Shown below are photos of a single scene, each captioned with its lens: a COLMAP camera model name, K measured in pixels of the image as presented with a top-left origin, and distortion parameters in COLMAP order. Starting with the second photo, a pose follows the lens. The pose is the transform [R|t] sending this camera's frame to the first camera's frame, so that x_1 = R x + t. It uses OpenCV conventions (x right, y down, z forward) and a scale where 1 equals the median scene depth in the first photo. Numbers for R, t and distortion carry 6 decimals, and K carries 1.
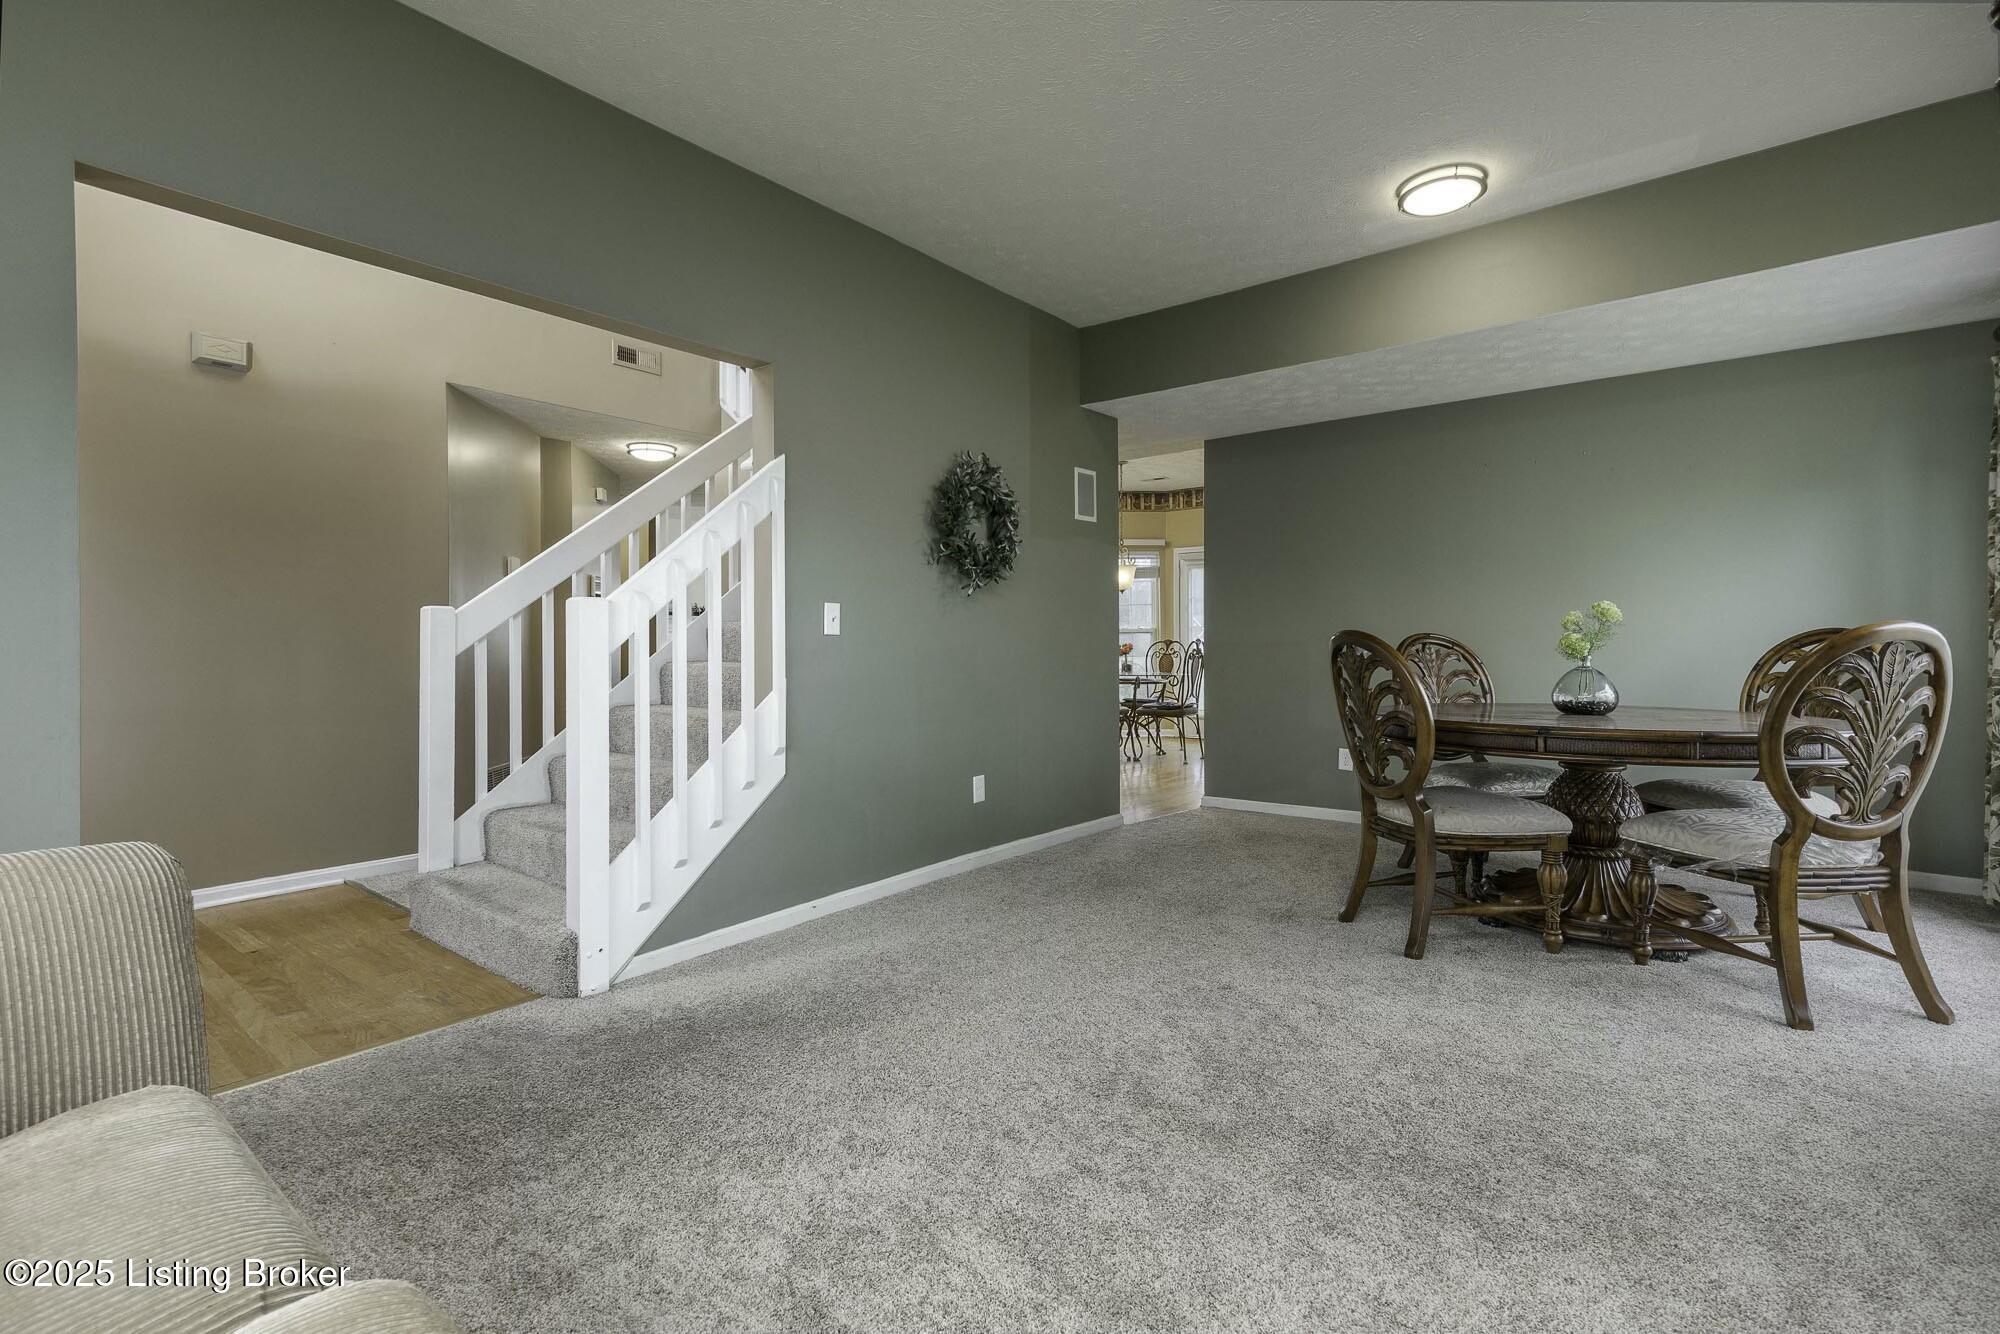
lens RADIAL K [[915.5, 0, 989.5], [0, 915.5, 644.4], [0, 0, 1]] dist [0.001442, 0.000203]
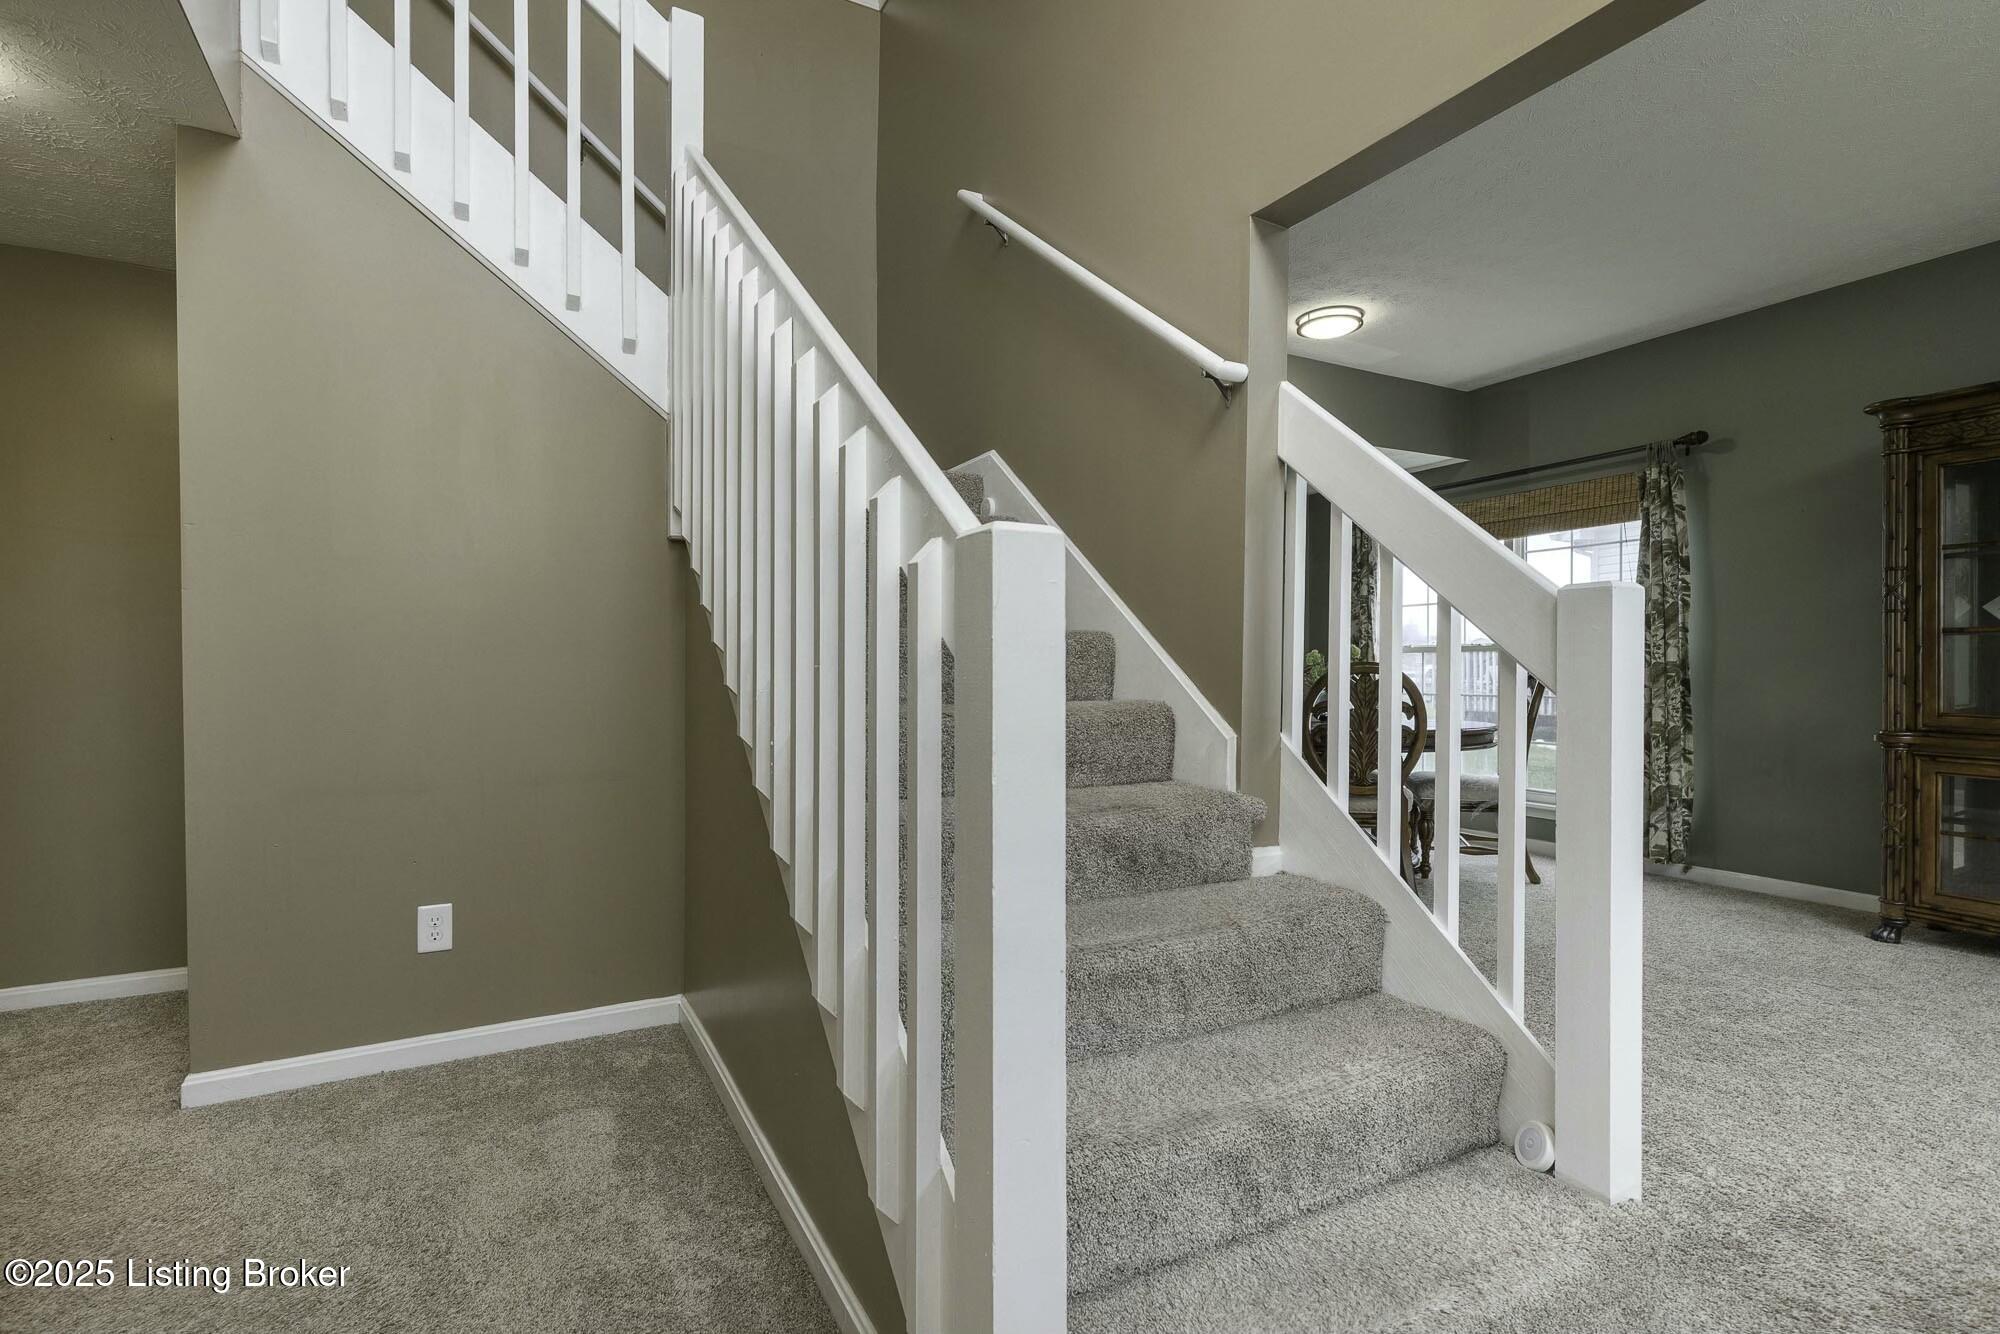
lens RADIAL K [[917.5, 0, 994.8], [0, 917.5, 681.6], [0, 0, 1]] dist [-0.001548, -0.000070]
pose [[0.394122, -0.004222, 0.919049, -0.879167], [-0.003151, 0.999977, 0.005945, 0.004854], [-0.919053, -0.005239, 0.394100, 0.916635]]
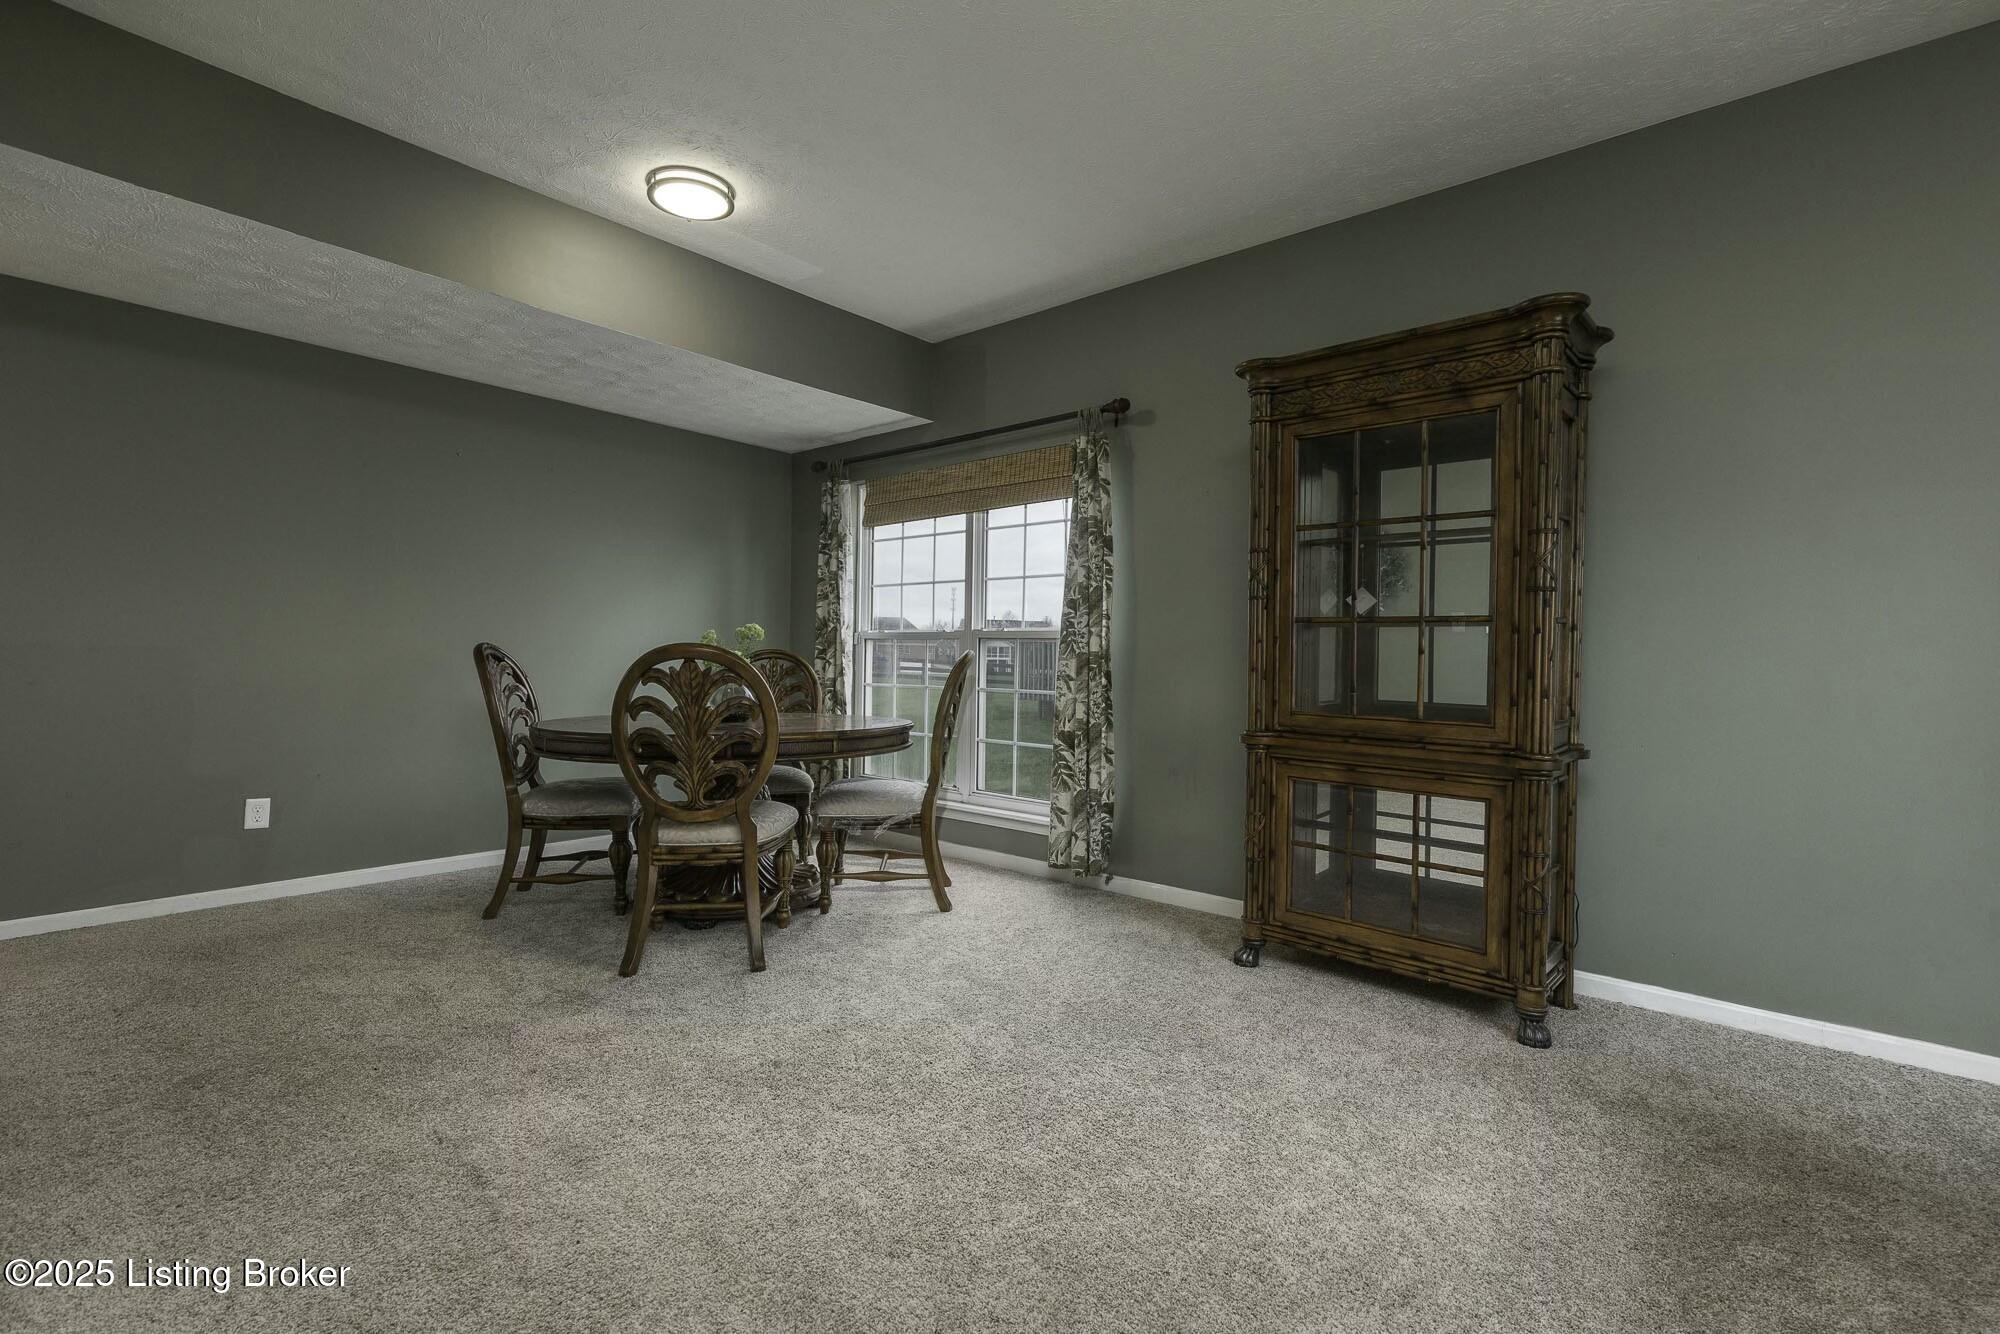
lens RADIAL K [[917.5, 0, 994.8], [0, 917.5, 681.6], [0, 0, 1]] dist [-0.001548, -0.000070]
pose [[0.024588, -0.014358, 0.999595, -0.479632], [-0.016166, 0.999760, 0.014758, 0.003801], [-0.999567, -0.016522, 0.024350, 0.642459]]
